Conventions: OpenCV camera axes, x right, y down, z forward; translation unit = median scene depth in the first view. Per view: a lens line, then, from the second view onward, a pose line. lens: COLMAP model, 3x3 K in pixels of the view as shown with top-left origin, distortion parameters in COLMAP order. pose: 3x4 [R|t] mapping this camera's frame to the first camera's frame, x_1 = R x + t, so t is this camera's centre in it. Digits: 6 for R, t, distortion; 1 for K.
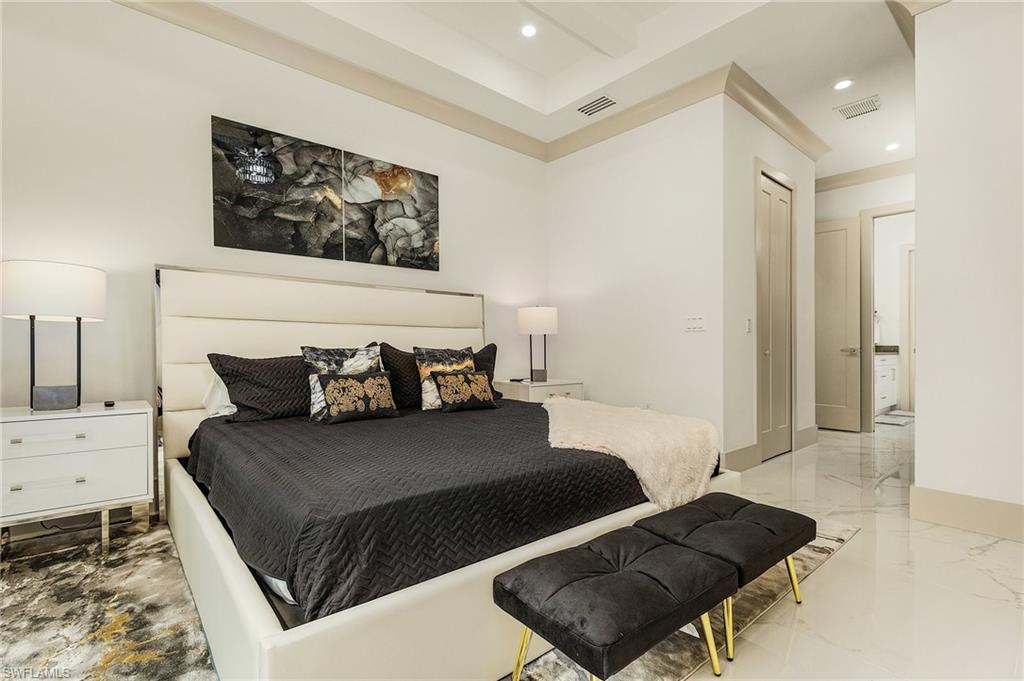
lens RADIAL K [[474.7, 0, 512.0], [0, 474.7, 340.5], [0, 0, 1]] dist [0.001043, 0.000537]
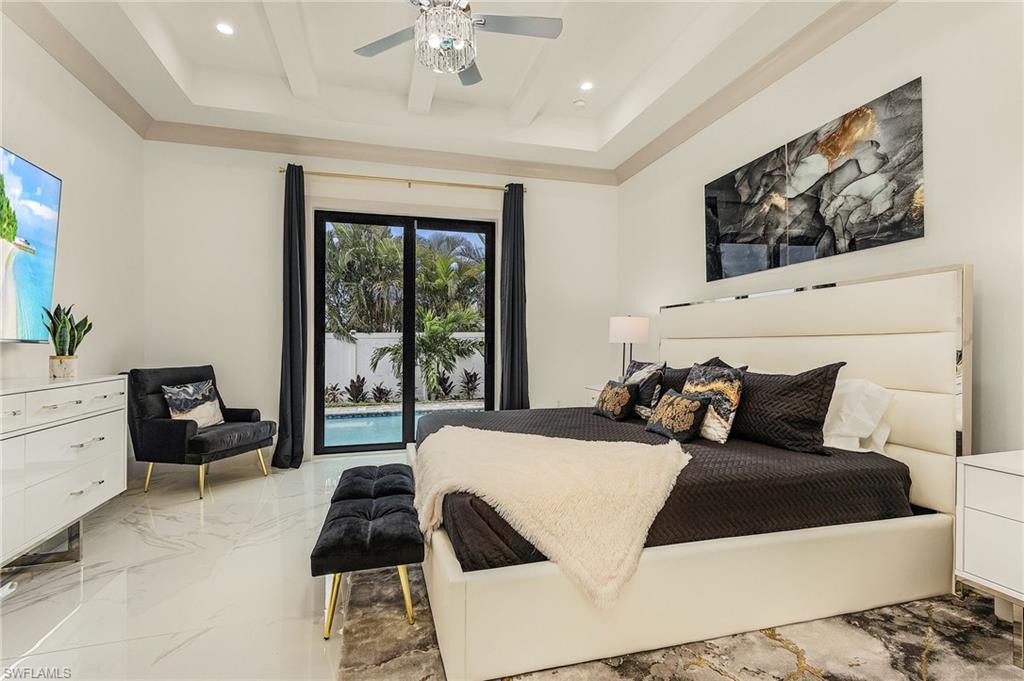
lens RADIAL K [[474.7, 0, 512.0], [0, 474.7, 340.5], [0, 0, 1]] dist [0.001043, 0.000537]
pose [[-0.421720, -0.020714, -0.906490, 0.643069], [0.000681, 0.999732, -0.023161, -0.005062], [0.906726, -0.010385, -0.421592, 0.857812]]
